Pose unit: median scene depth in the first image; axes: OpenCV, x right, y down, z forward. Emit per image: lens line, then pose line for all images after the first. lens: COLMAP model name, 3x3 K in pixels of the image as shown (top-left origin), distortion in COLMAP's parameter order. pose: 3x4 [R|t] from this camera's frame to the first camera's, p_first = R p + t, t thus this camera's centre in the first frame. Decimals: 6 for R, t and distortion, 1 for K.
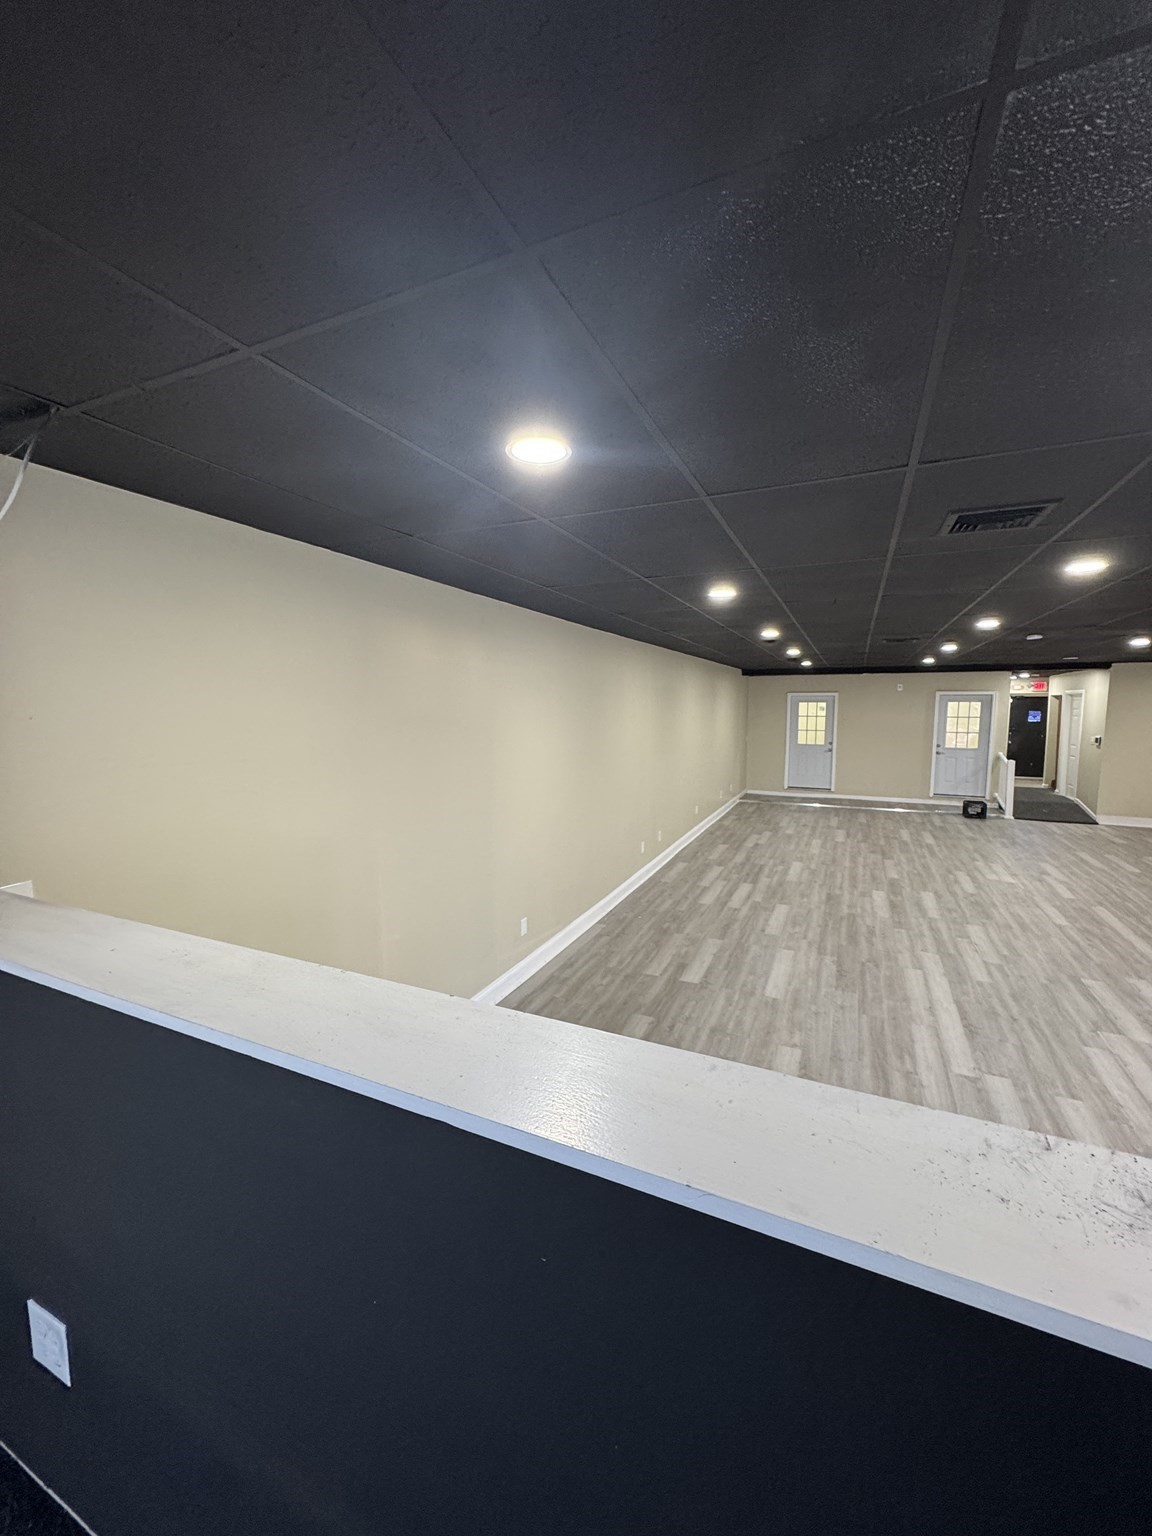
lens RADIAL K [[610.9, 0, 579.0], [0, 610.9, 767.3], [0, 0, 1]] dist [-0.003937, 0.000108]
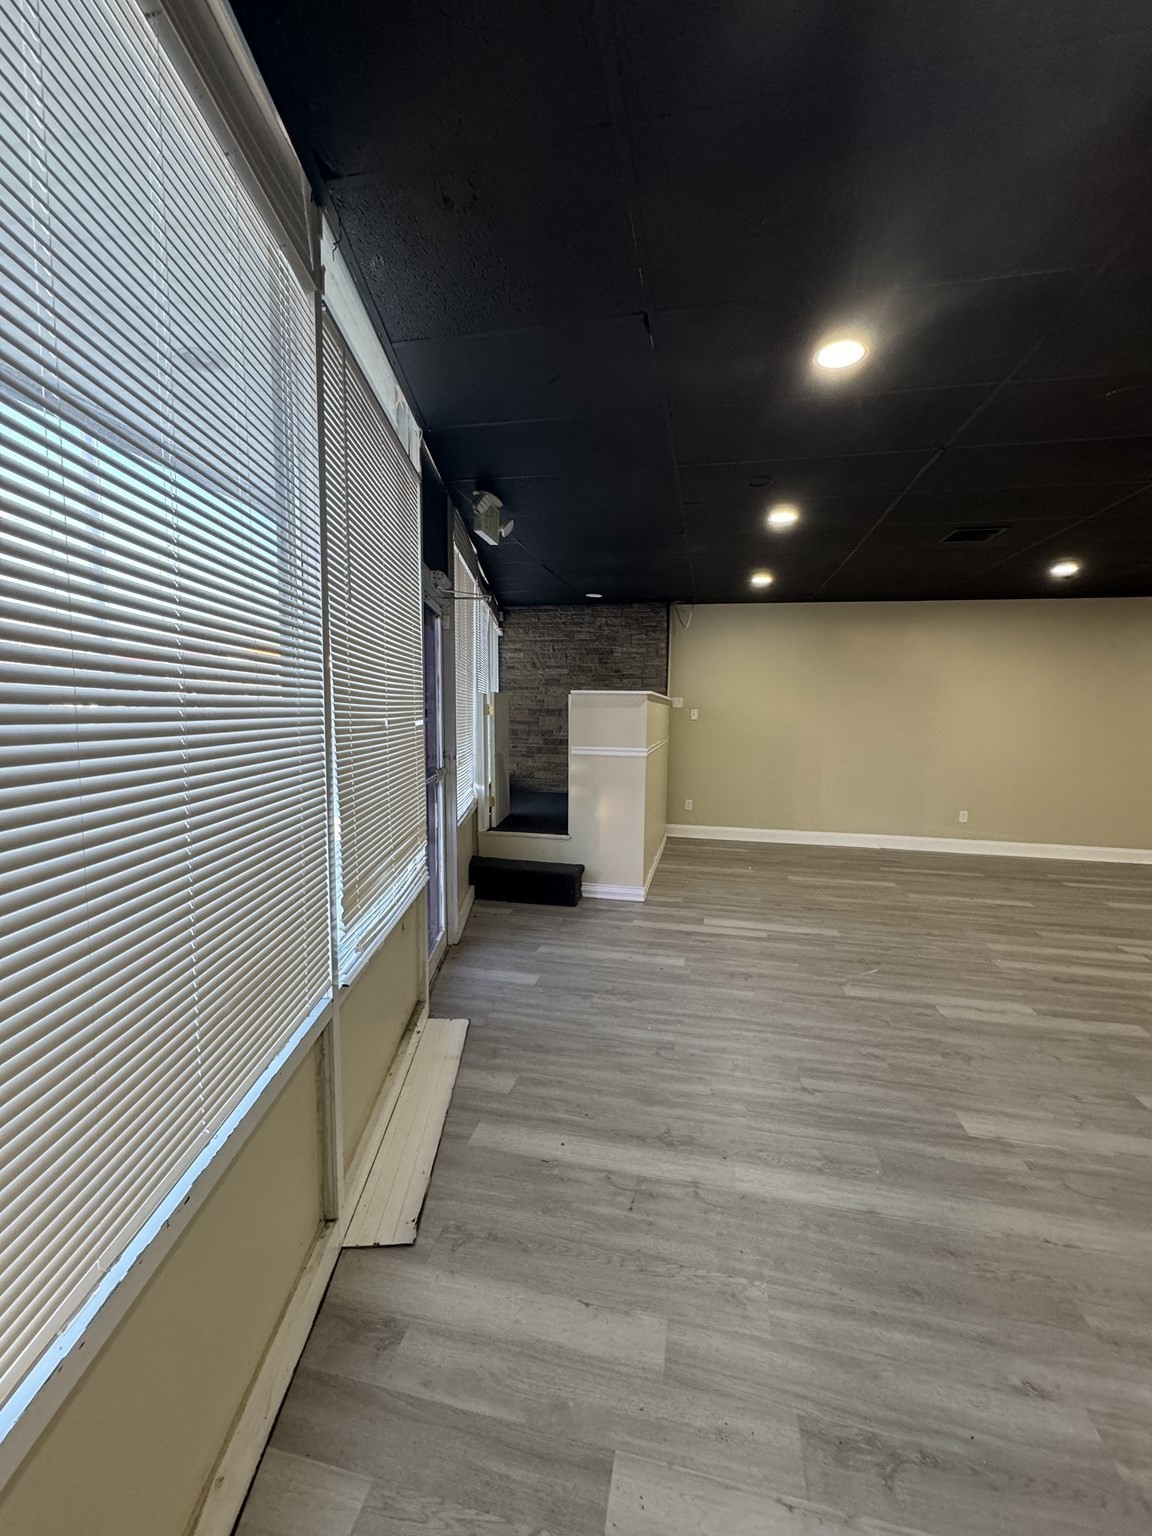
lens RADIAL K [[611.0, 0, 579.2], [0, 611.0, 767.8], [0, 0, 1]] dist [-0.003496, 0.000642]
pose [[0.209990, 0.097685, -0.972811, 0.825192], [-0.115672, 0.990490, 0.074491, 0.102833], [0.970837, 0.096885, 0.219292, -0.170569]]
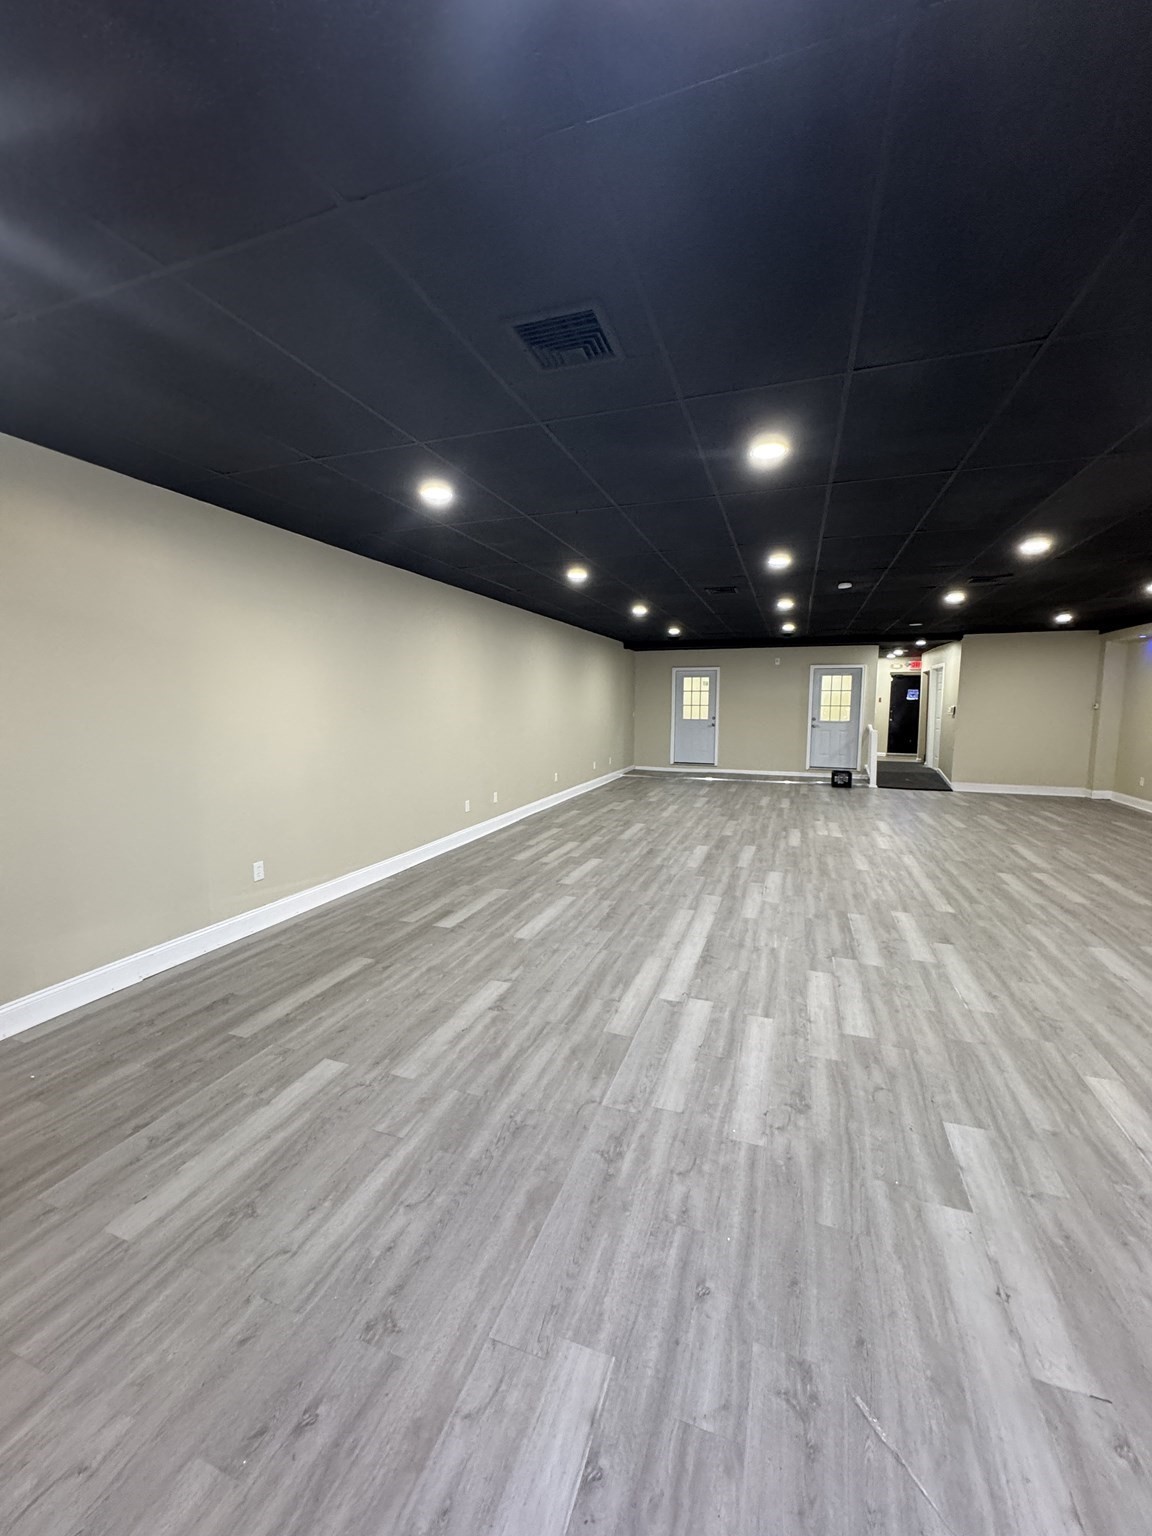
lens RADIAL K [[609.6, 0, 579.1], [0, 609.6, 767.2], [0, 0, 1]] dist [-0.003909, 0.000734]
pose [[0.996548, -0.005311, 0.082852, 0.226206], [0.005013, 0.999980, 0.003804, 0.076373], [-0.082871, -0.003376, 0.996555, 0.041214]]
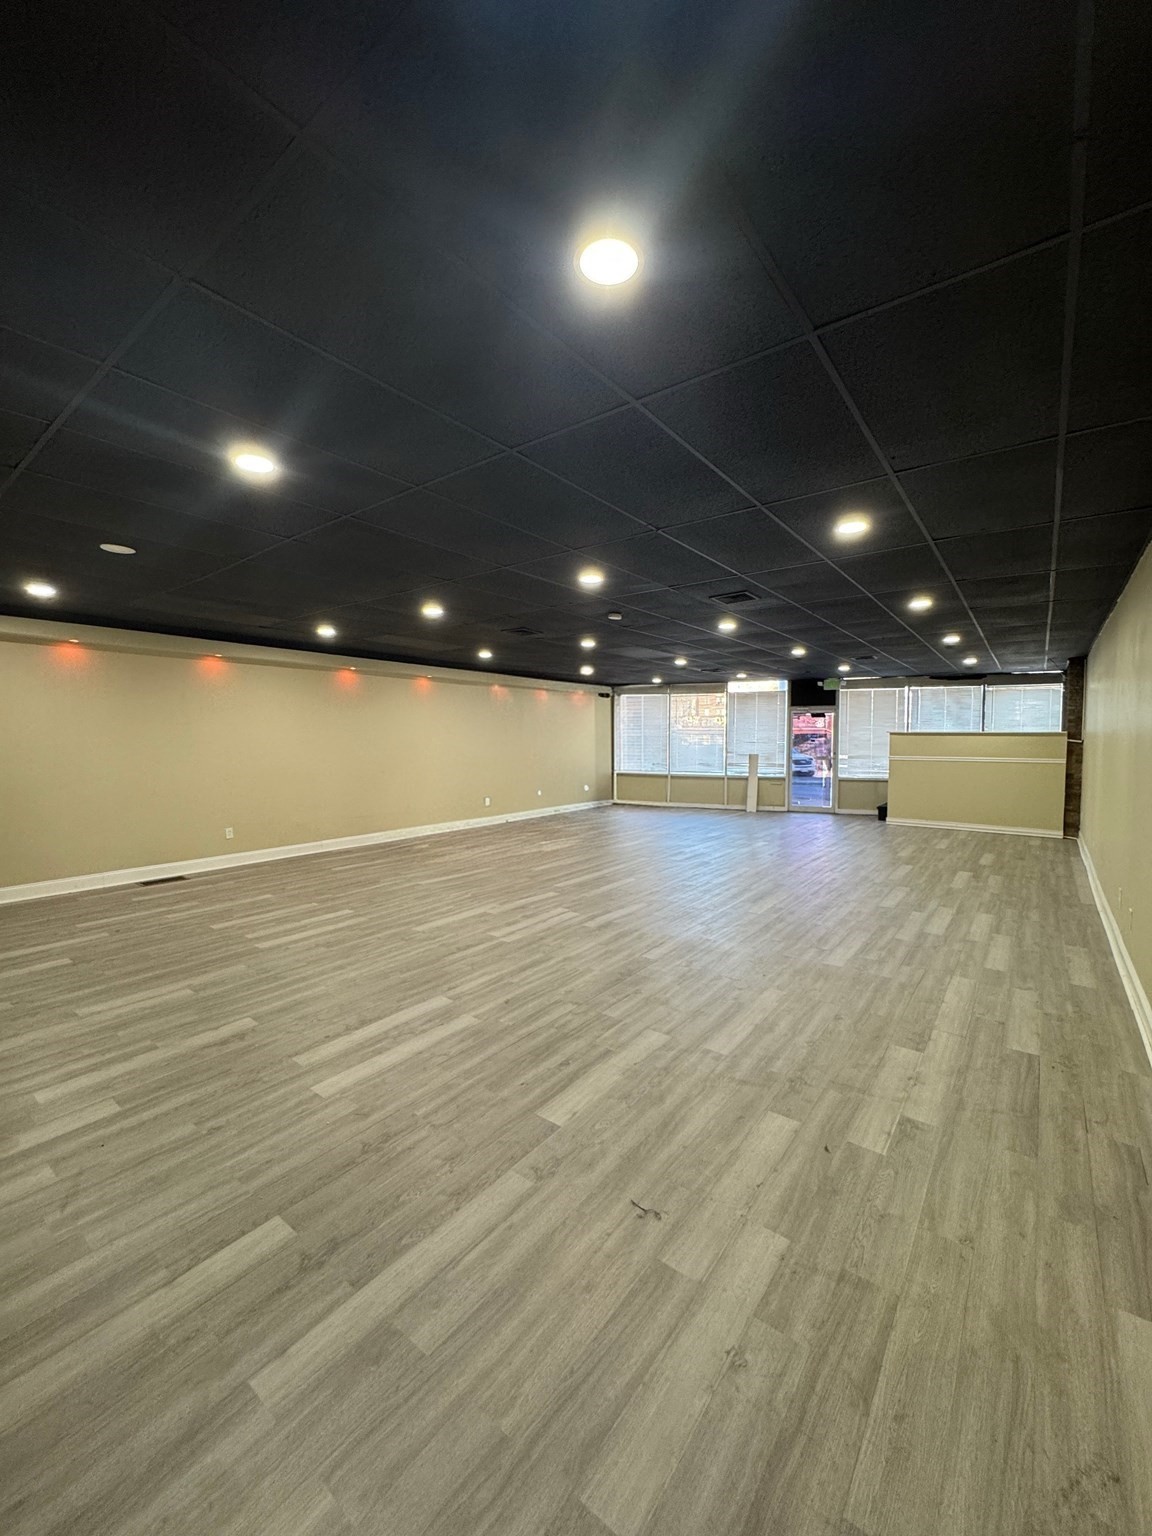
lens RADIAL K [[610.2, 0, 579.6], [0, 610.2, 768.8], [0, 0, 1]] dist [-0.002986, 0.000542]
pose [[-0.974691, -0.011360, 0.223267, 0.576741], [0.023381, 0.988051, 0.152346, -0.122886], [-0.222330, 0.153711, -0.962778, 1.934234]]
